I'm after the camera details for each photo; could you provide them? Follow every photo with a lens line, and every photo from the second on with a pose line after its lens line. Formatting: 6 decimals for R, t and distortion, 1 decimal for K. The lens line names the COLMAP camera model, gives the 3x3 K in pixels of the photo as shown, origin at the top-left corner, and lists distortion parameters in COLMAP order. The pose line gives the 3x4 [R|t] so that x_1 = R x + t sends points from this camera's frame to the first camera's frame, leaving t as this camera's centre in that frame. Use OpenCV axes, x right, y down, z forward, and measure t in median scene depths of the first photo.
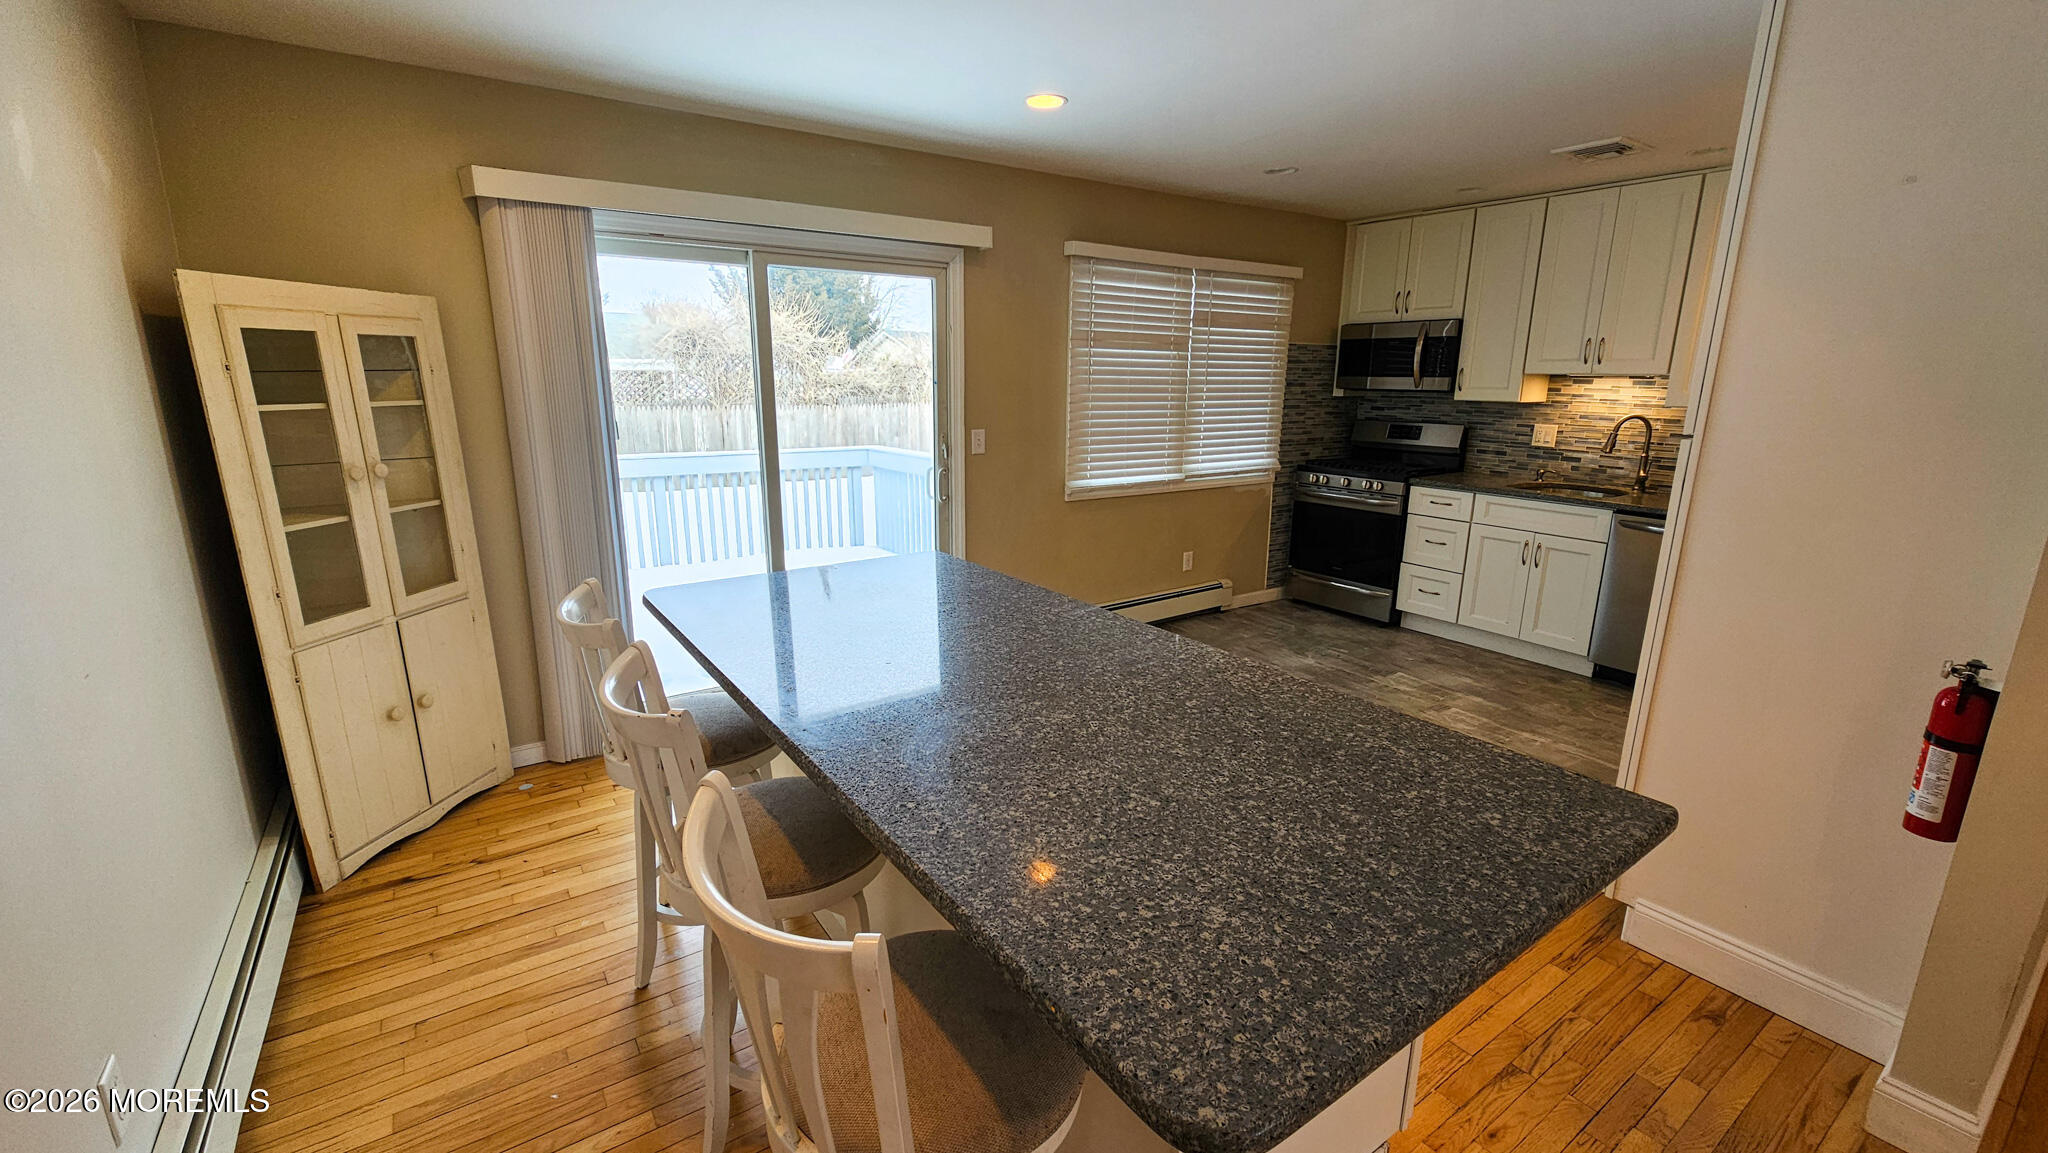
lens RADIAL K [[838.0, 0, 1028.2], [0, 838.0, 586.7], [0, 0, 1]] dist [-0.001514, 0.000843]
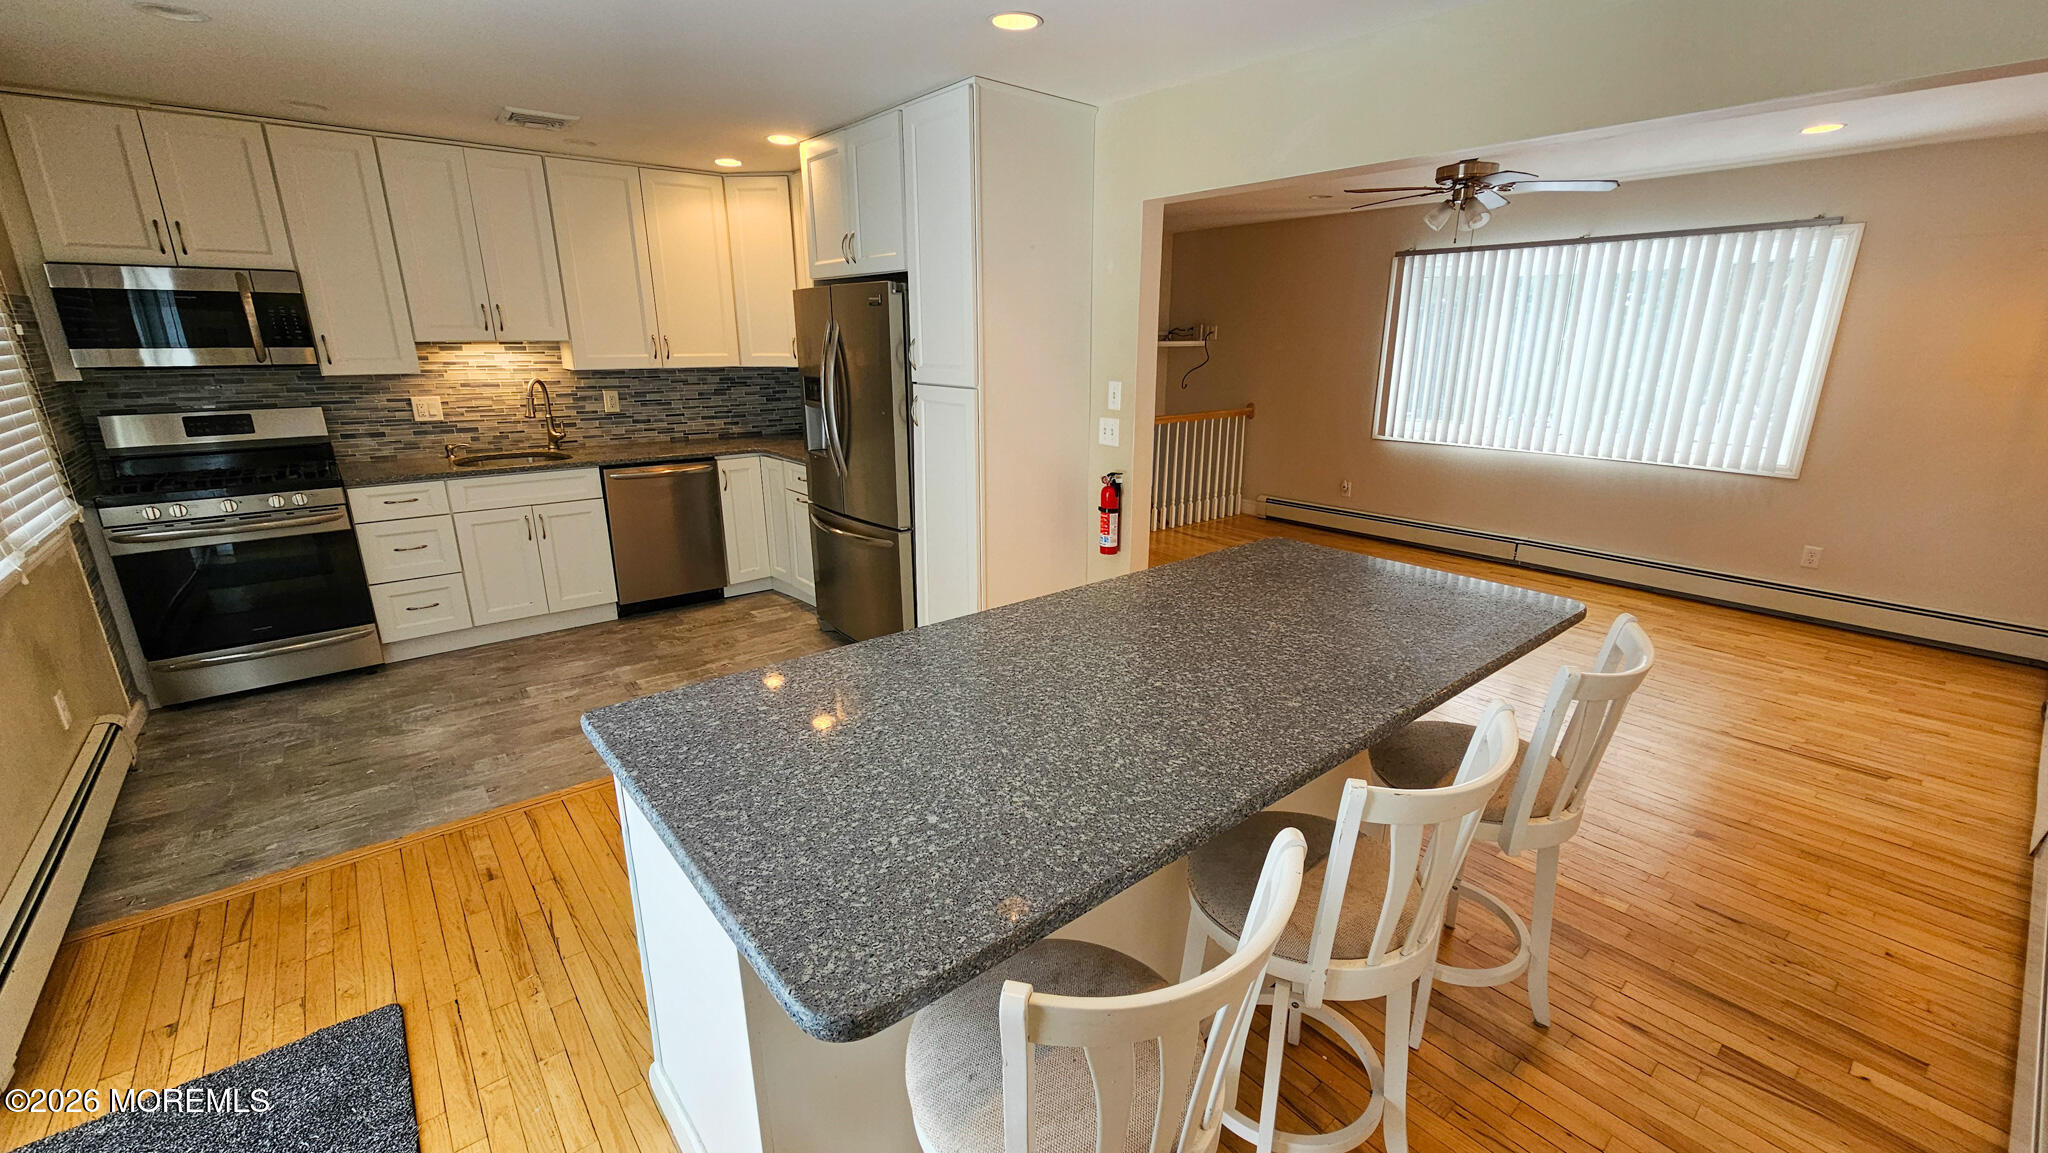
lens RADIAL K [[838.0, 0, 1028.2], [0, 838.0, 586.7], [0, 0, 1]] dist [-0.001514, 0.000843]
pose [[-0.081266, -0.298368, 0.950985, -0.401626], [0.242632, 0.919515, 0.309228, -0.138925], [-0.966709, 0.255869, -0.002332, 0.464055]]
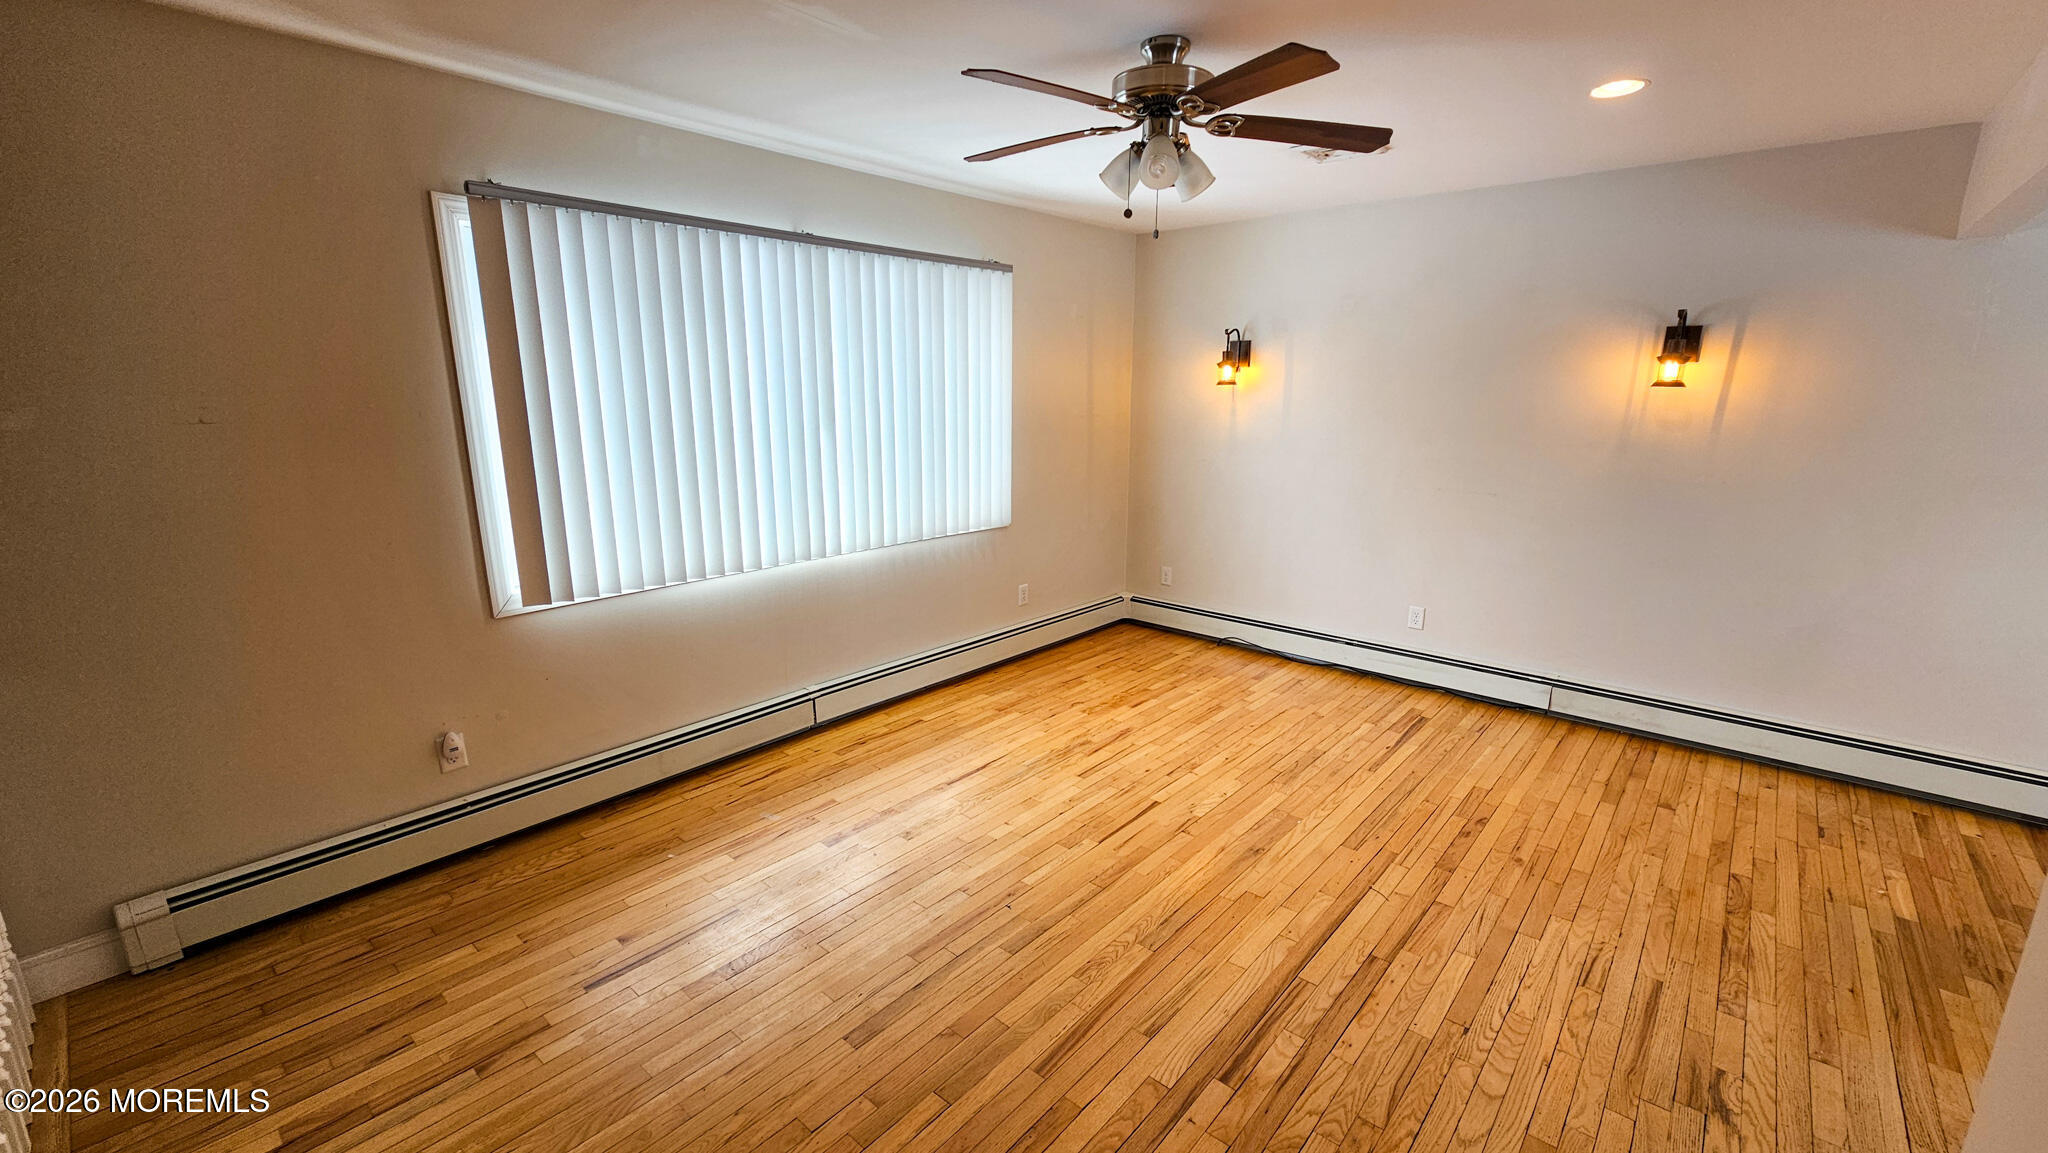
lens RADIAL K [[838.0, 0, 1028.2], [0, 838.0, 586.7], [0, 0, 1]] dist [-0.001514, 0.000843]
pose [[-0.970728, 0.042884, -0.236321, 0.791217], [-0.071327, 0.888068, 0.454145, -0.115014], [0.229344, 0.457707, -0.859014, 0.435575]]
